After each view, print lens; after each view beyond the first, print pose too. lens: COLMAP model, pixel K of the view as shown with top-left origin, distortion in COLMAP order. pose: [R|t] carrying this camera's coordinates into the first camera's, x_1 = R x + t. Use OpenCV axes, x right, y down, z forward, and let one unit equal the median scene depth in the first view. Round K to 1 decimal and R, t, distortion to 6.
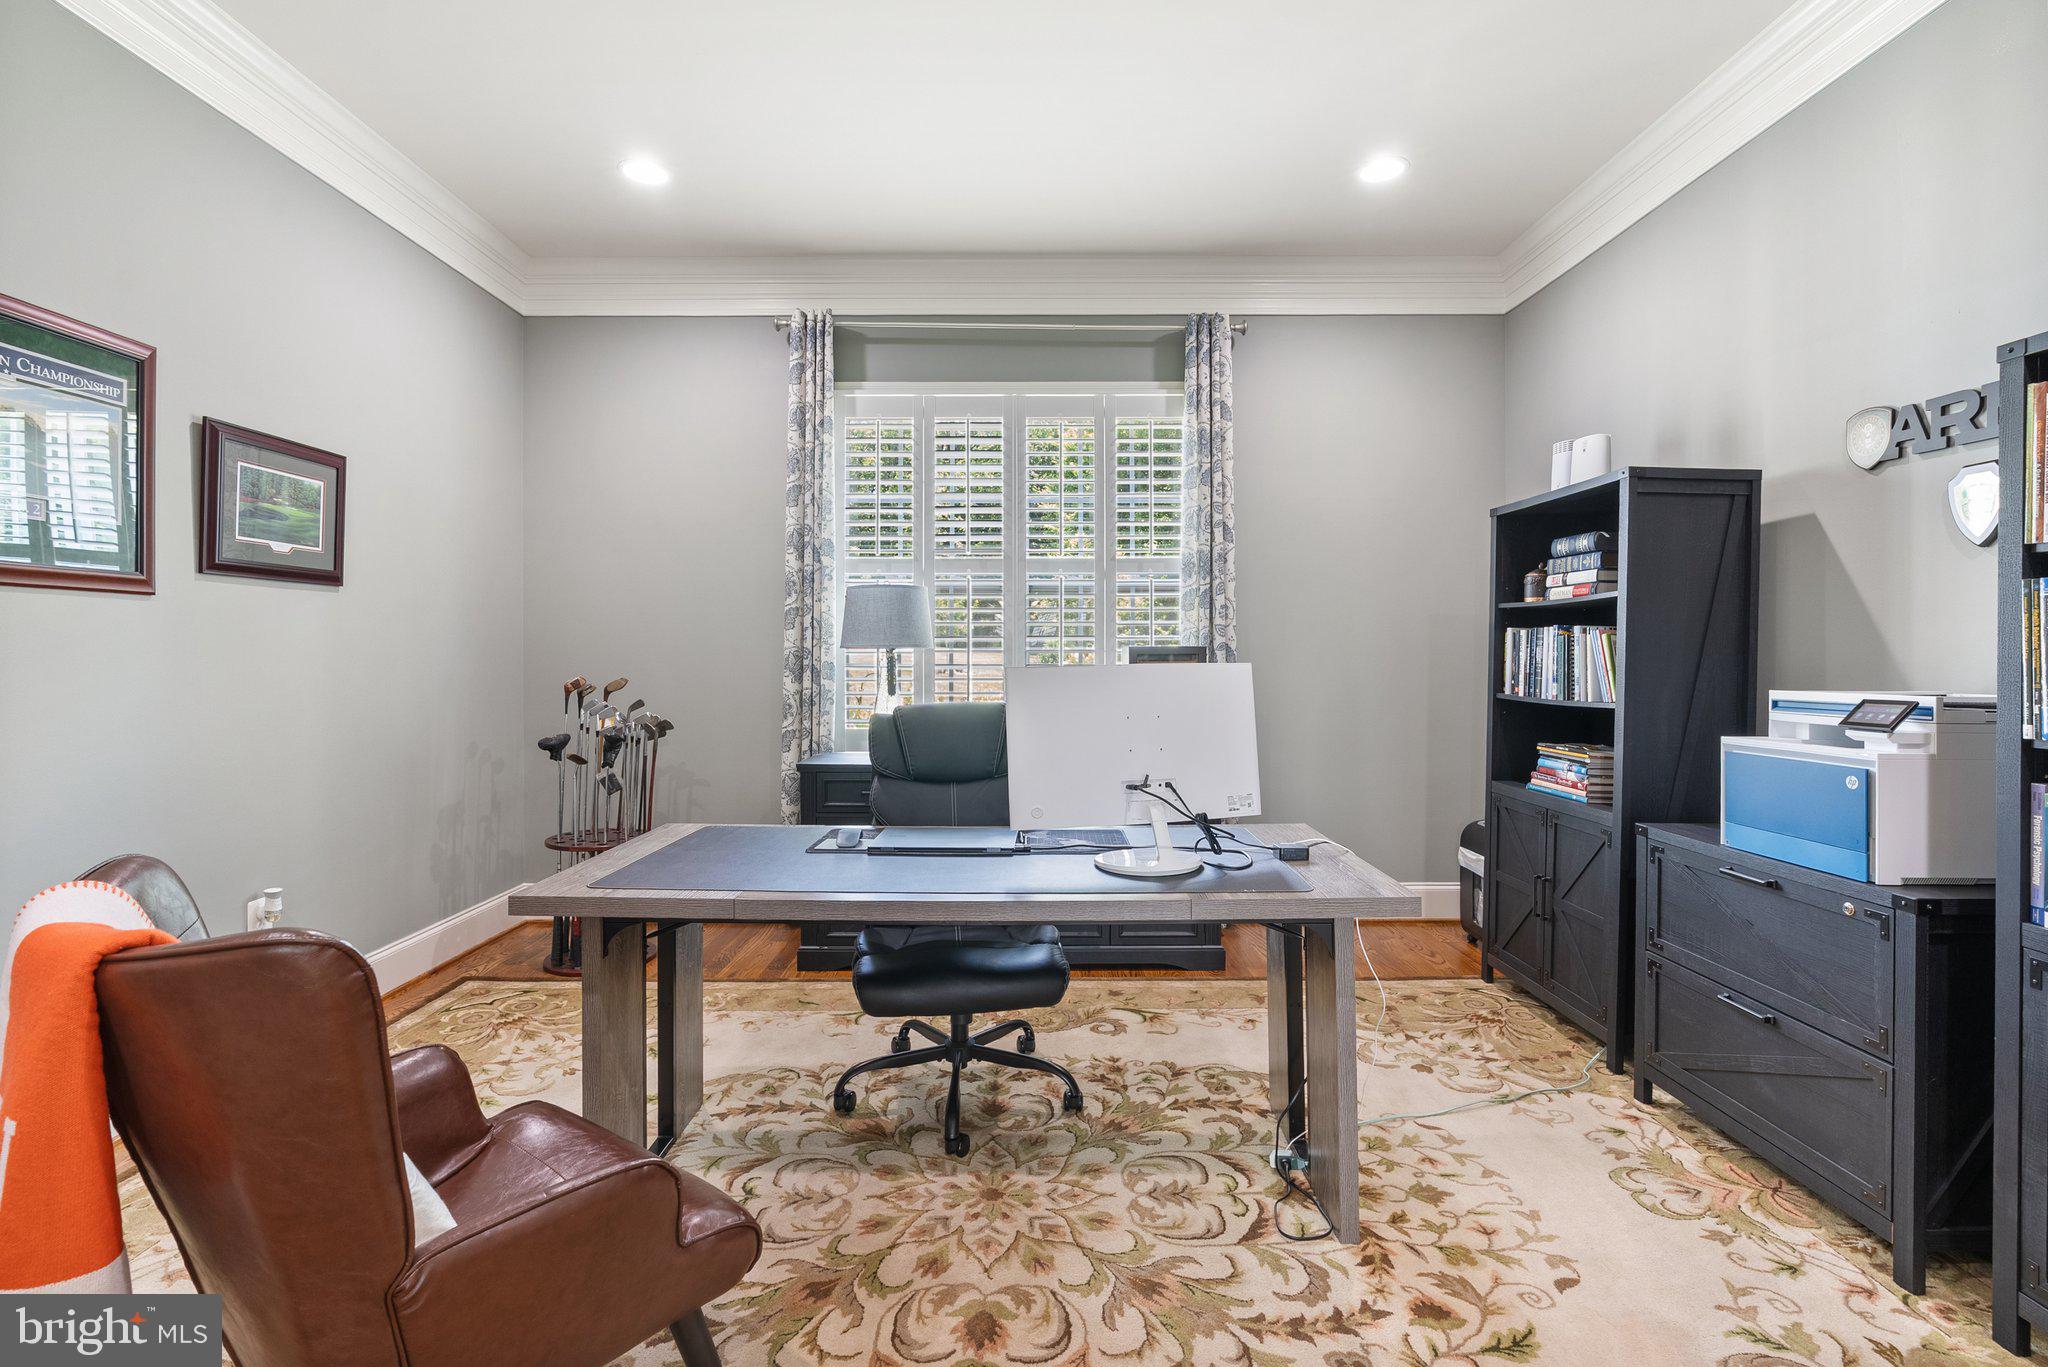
lens RADIAL K [[931.5, 0, 1027.1], [0, 931.5, 653.8], [0, 0, 1]] dist [-0.019494, 0.007761]
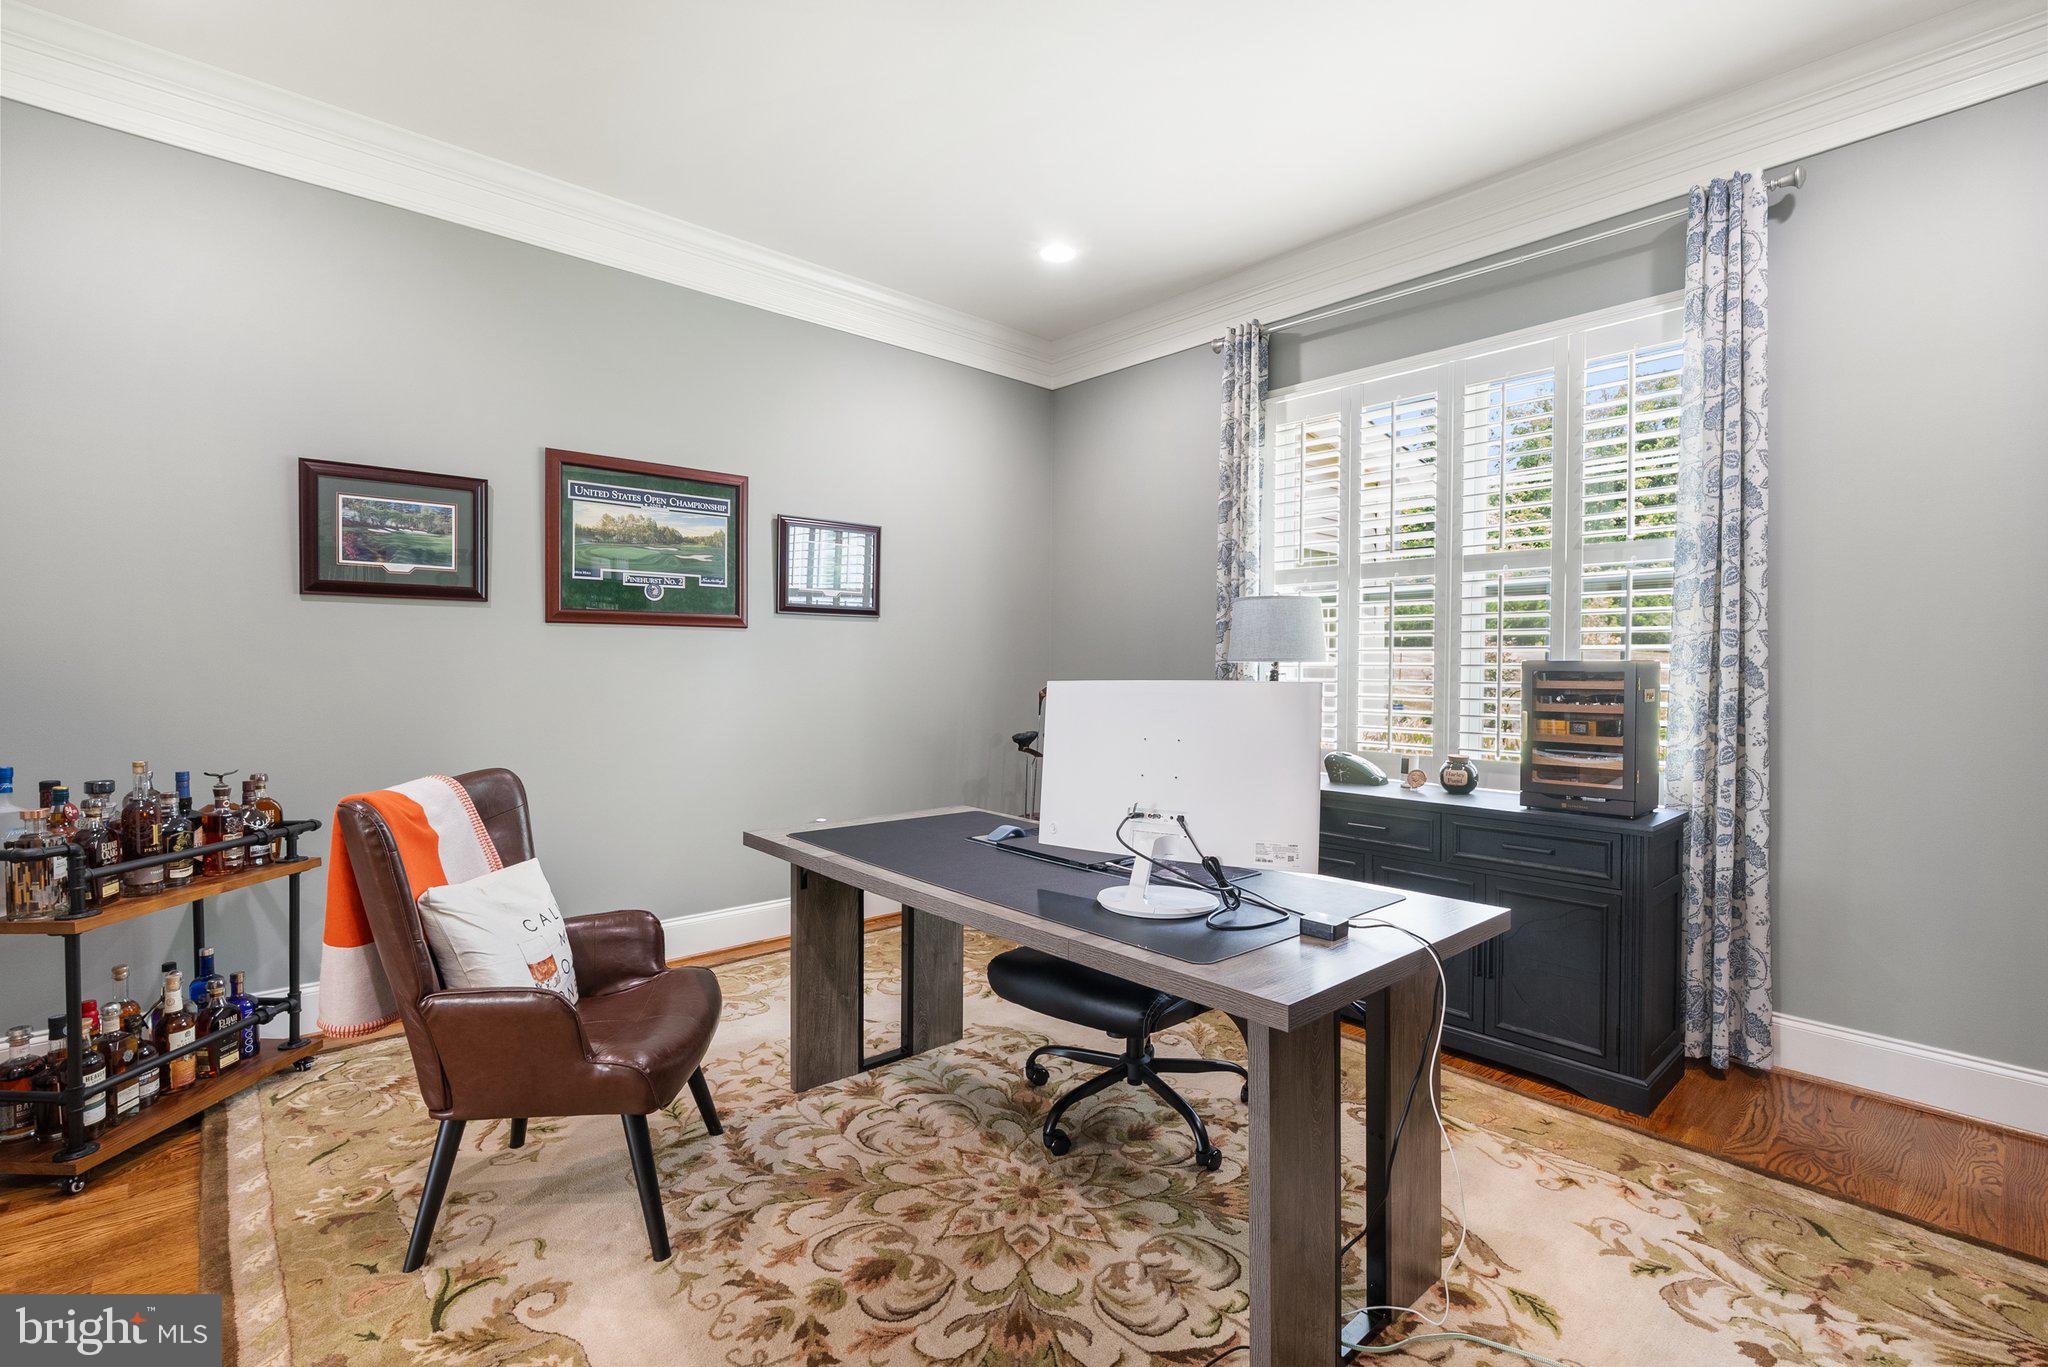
lens RADIAL K [[922.9, 0, 1032.2], [0, 922.9, 679.8], [0, 0, 1]] dist [-0.013293, 0.004800]
pose [[0.671789, 0.017452, -0.740537, 0.473646], [-0.006619, 0.999824, 0.017559, -0.003099], [0.740713, -0.006894, 0.671786, 0.211715]]
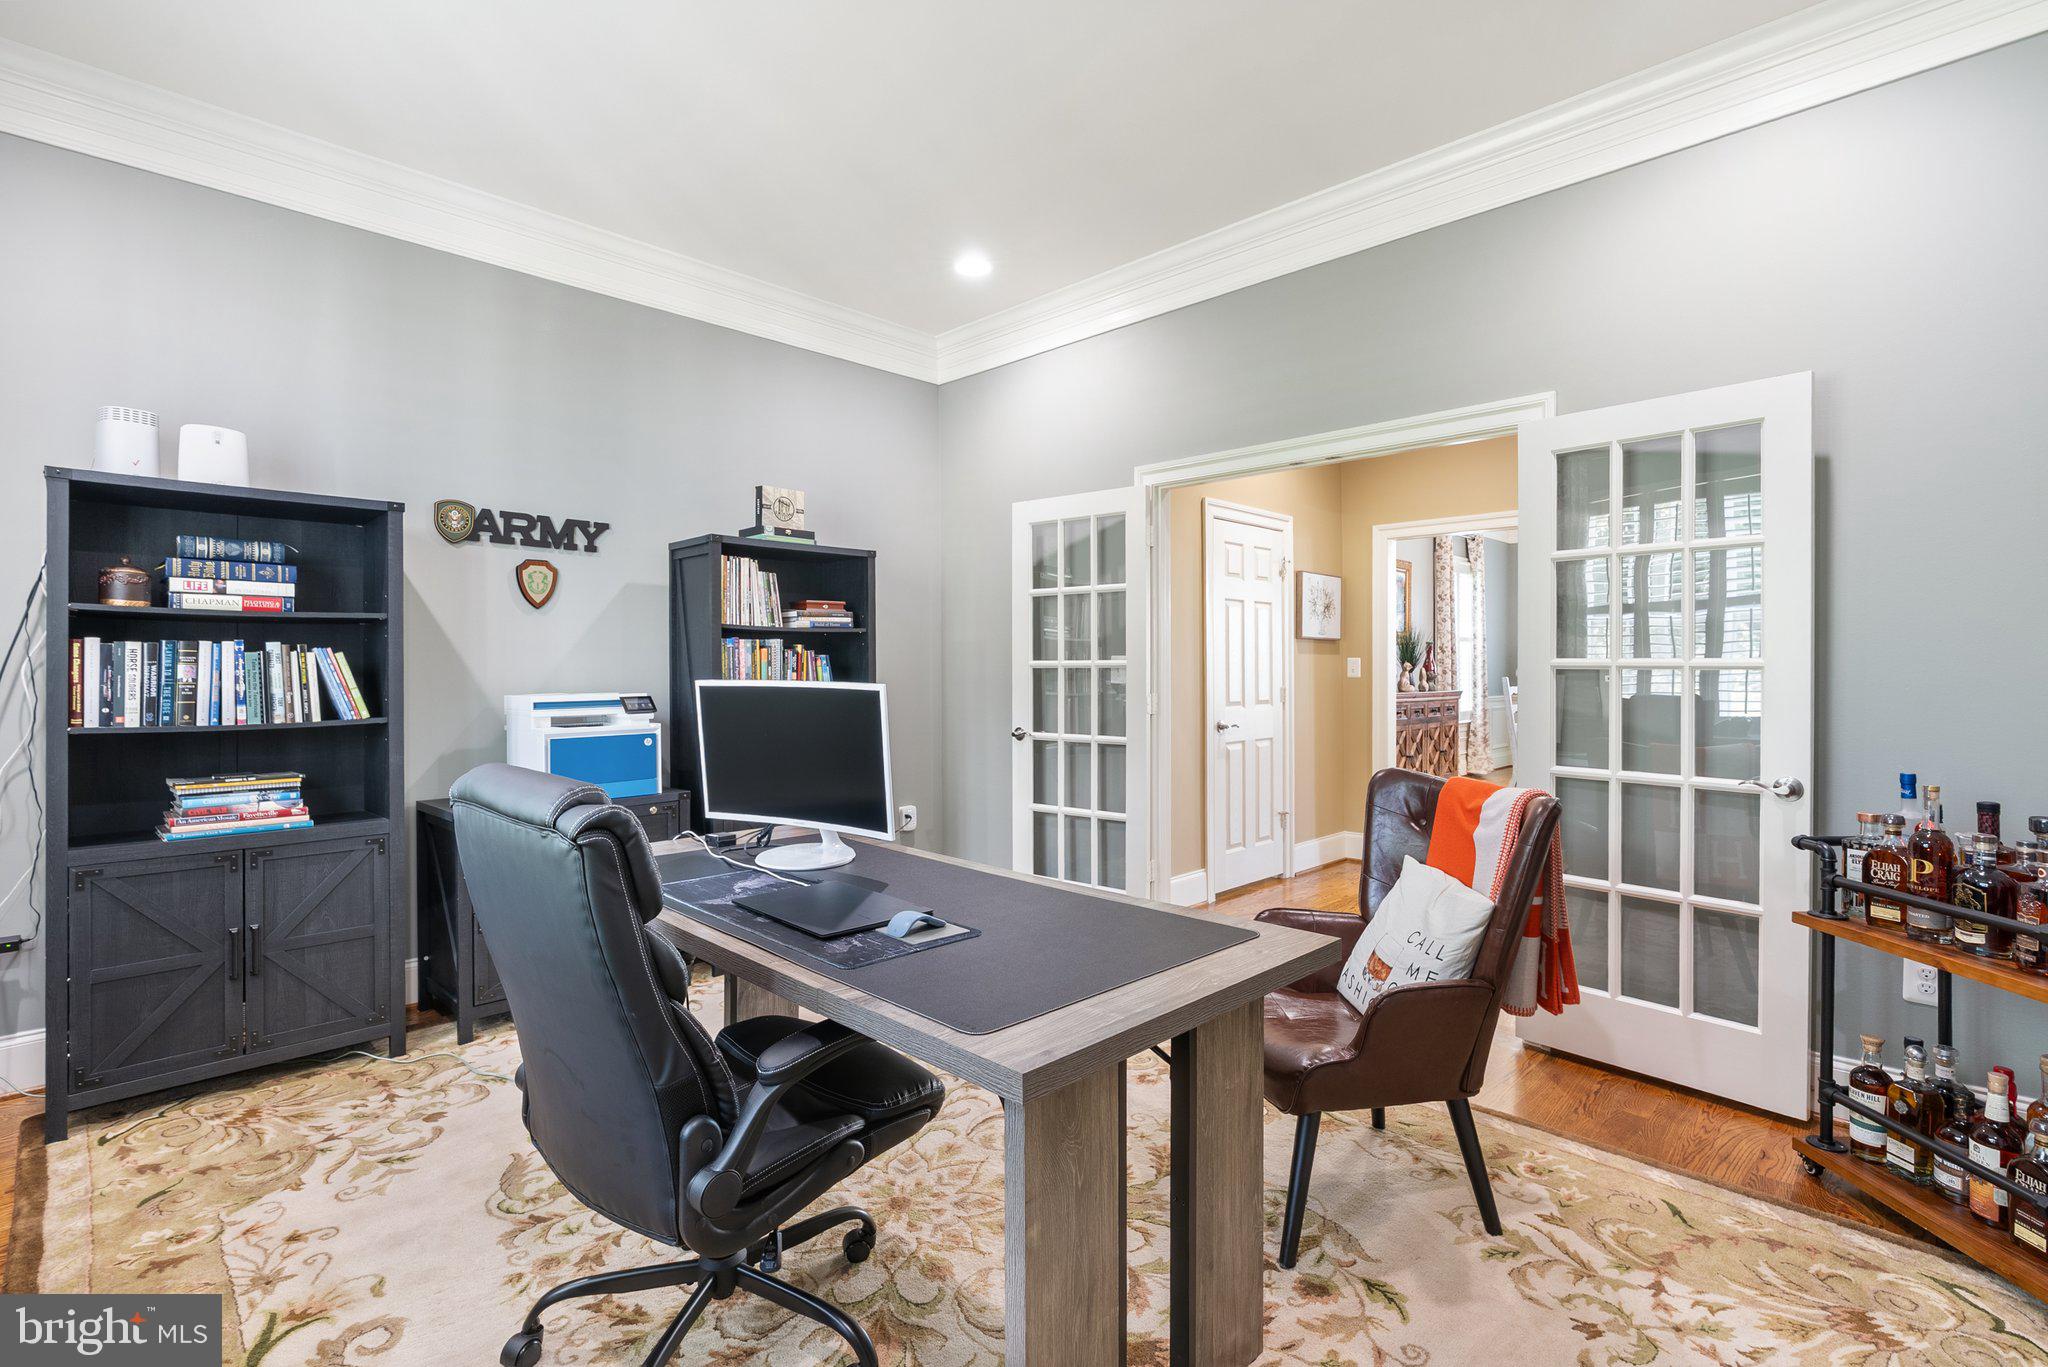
lens RADIAL K [[945.4, 0, 1029.3], [0, 945.4, 693.7], [0, 0, 1]] dist [-0.014082, 0.008199]
pose [[-0.711677, -0.016273, 0.702319, -0.571612], [0.001852, 0.999685, 0.025040, -0.000683], [-0.702505, 0.019121, -0.711422, 1.081782]]
